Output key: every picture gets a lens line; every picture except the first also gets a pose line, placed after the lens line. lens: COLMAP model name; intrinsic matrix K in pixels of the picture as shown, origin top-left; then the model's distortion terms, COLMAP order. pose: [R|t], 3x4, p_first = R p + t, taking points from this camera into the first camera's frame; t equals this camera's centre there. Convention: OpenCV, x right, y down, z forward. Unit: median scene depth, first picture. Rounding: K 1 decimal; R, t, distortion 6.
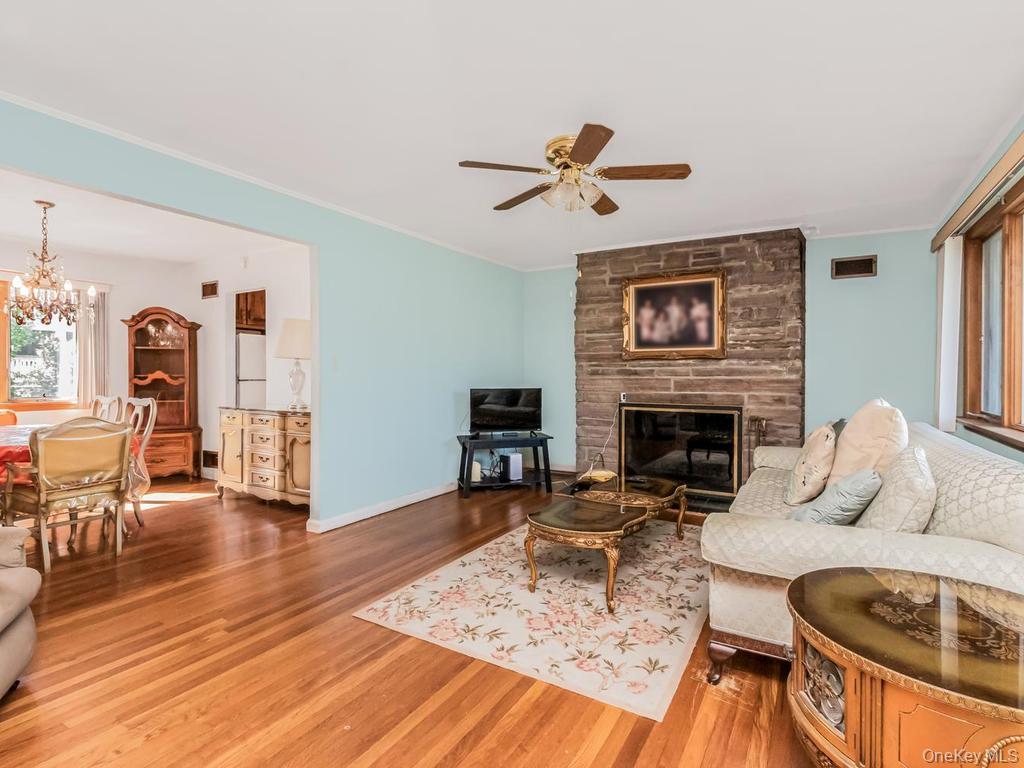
lens RADIAL K [[497.8, 0, 509.1], [0, 497.8, 379.6], [0, 0, 1]] dist [-0.000360, 0.000604]
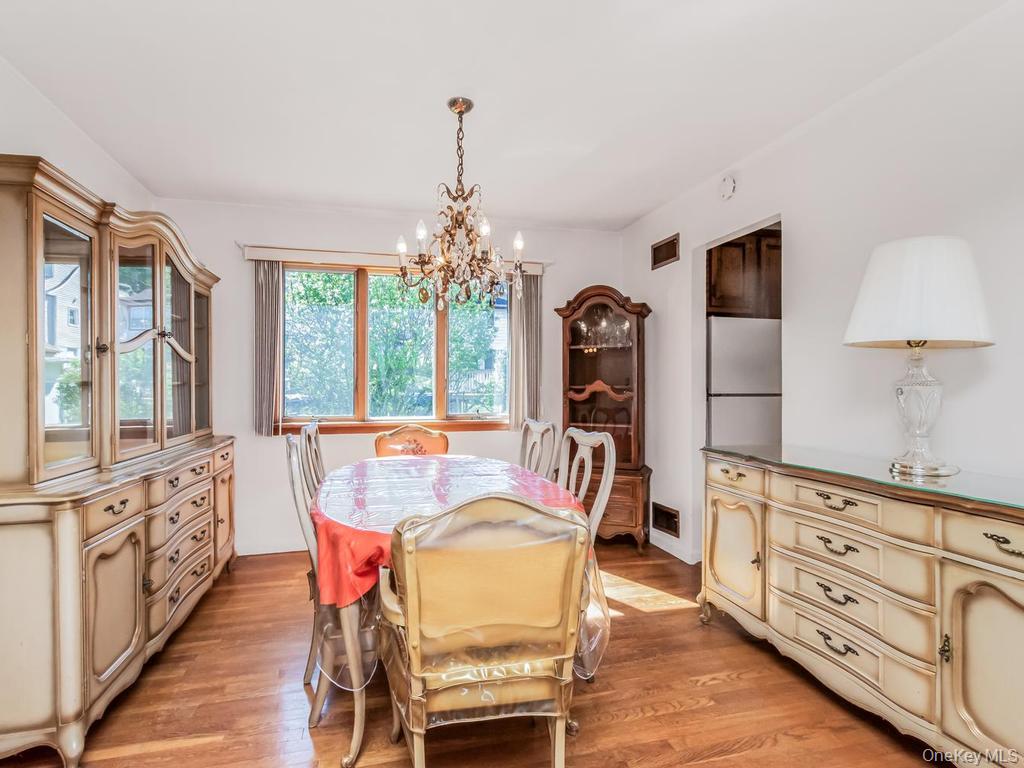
lens RADIAL K [[497.8, 0, 508.7], [0, 497.8, 385.9], [0, 0, 1]] dist [-0.000360, 0.000604]
pose [[0.738057, -0.000448, -0.674738, -0.341163], [-0.003764, 0.999981, -0.004780, -0.006104], [0.674727, 0.006068, 0.738042, 0.422778]]
